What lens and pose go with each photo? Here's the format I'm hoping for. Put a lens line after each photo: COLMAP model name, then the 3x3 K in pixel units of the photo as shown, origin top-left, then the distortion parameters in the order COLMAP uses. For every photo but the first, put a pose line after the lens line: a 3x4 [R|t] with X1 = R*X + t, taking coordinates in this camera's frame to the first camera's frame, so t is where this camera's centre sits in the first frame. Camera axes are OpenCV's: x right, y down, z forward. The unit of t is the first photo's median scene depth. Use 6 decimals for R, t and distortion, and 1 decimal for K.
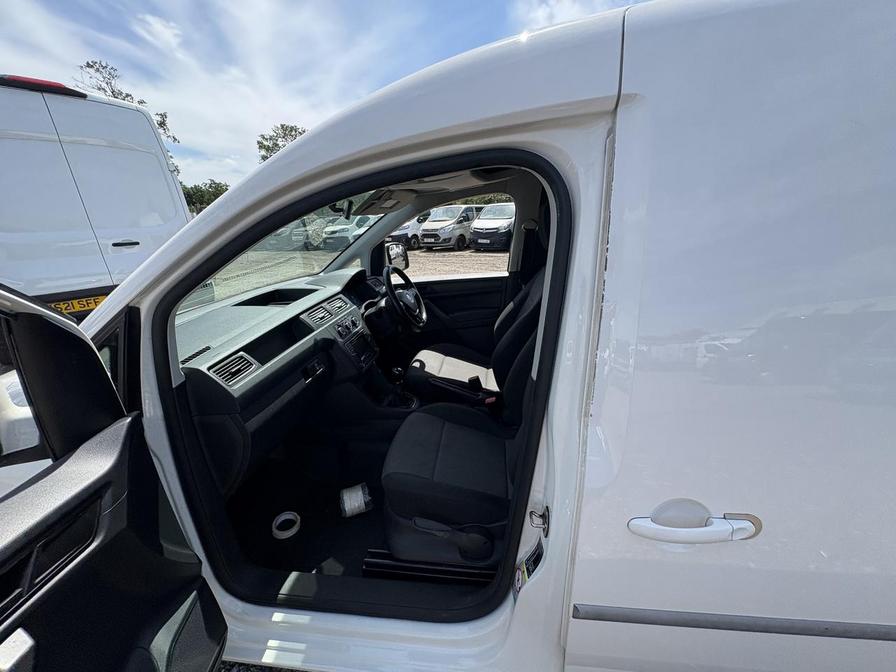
lens RADIAL K [[359.8, 0, 451.2], [0, 359.8, 334.4], [0, 0, 1]] dist [0.000448, 0.000408]
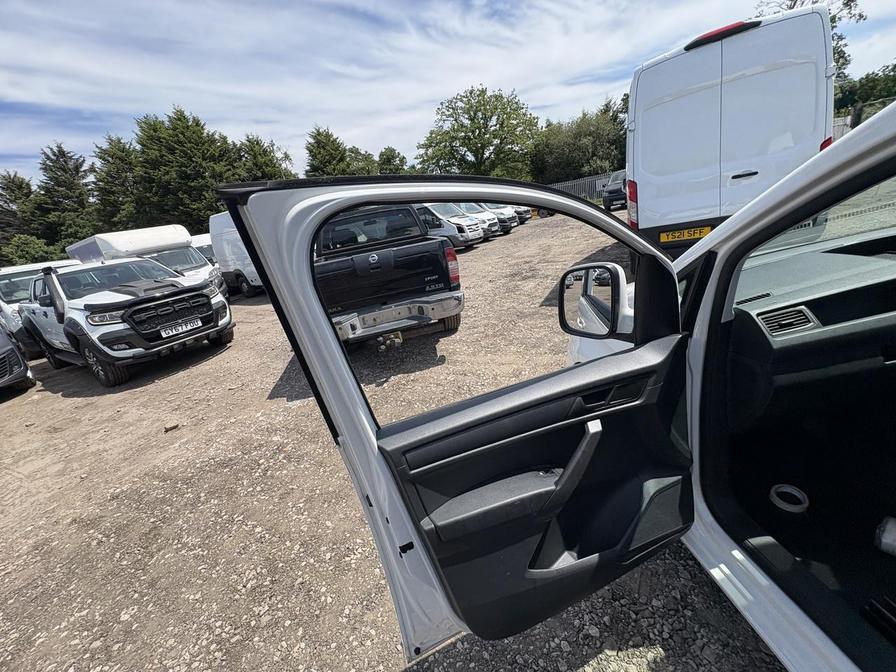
lens RADIAL K [[359.8, 0, 446.6], [0, 359.8, 334.4], [0, 0, 1]] dist [0.000448, 0.000408]
pose [[0.190477, 0.311041, -0.931114, 0.082872], [-0.126380, 0.948355, 0.290947, -0.021741], [0.973523, 0.062255, 0.219949, -0.067163]]
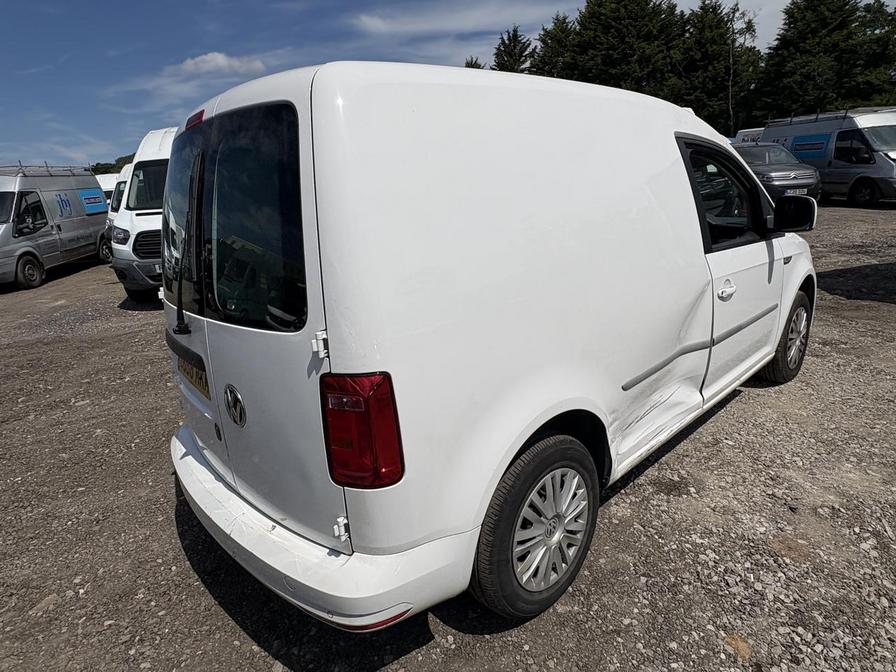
lens RADIAL K [[521.0, 0, 450.4], [0, 521.0, 330.4], [0, 0, 1]] dist [0.003311, -0.002373]
pose [[-0.636127, 0.296386, -0.712389, 1.655527], [-0.136008, 0.865751, 0.481639, -0.599743], [0.759503, 0.403274, -0.510417, 1.497390]]
